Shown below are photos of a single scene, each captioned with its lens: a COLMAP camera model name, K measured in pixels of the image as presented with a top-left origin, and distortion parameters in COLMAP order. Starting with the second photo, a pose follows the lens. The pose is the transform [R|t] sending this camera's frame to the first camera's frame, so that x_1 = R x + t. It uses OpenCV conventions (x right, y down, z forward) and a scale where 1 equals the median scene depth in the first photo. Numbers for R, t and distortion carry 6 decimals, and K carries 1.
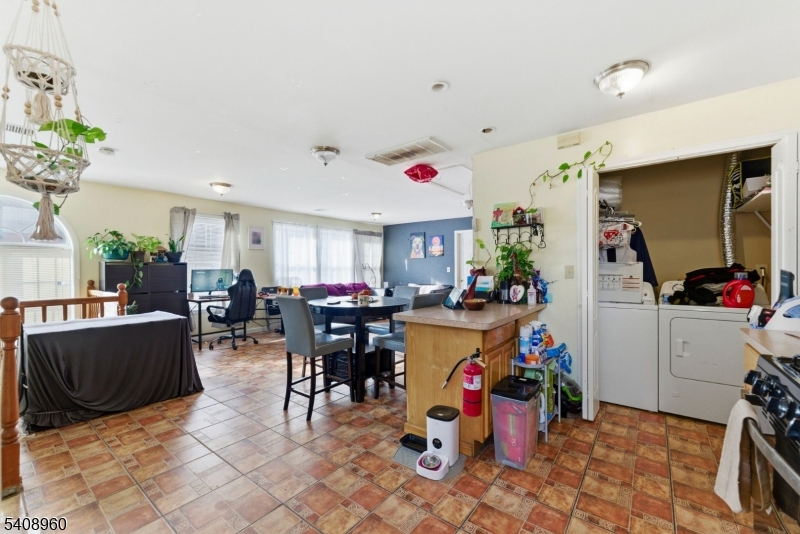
lens RADIAL K [[342.1, 0, 398.4], [0, 342.1, 260.1], [0, 0, 1]] dist [0.000760, 0.000029]
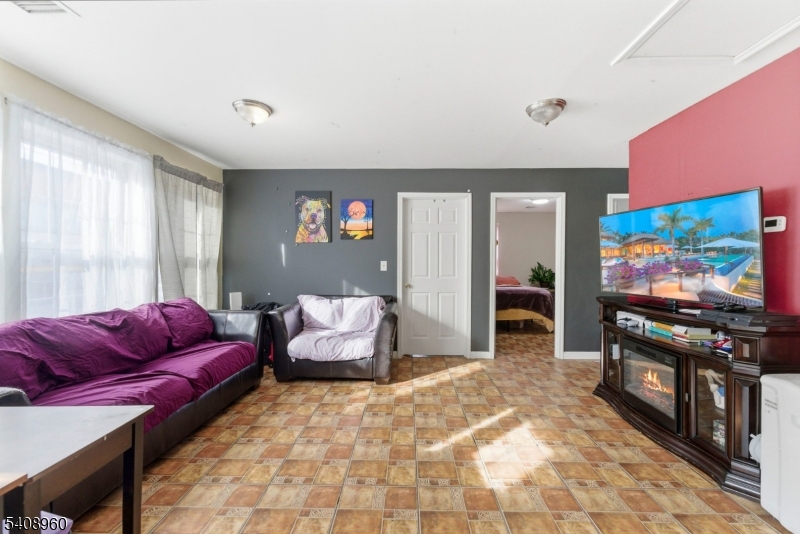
lens RADIAL K [[333.9, 0, 400.0], [0, 333.9, 267.0], [0, 0, 1]] dist [0.023438, 0.000066]
pose [[0.799053, -0.005376, 0.601236, -0.136204], [-0.013808, 0.999532, 0.027287, 0.014996], [-0.601102, -0.030106, 0.798605, 0.543161]]
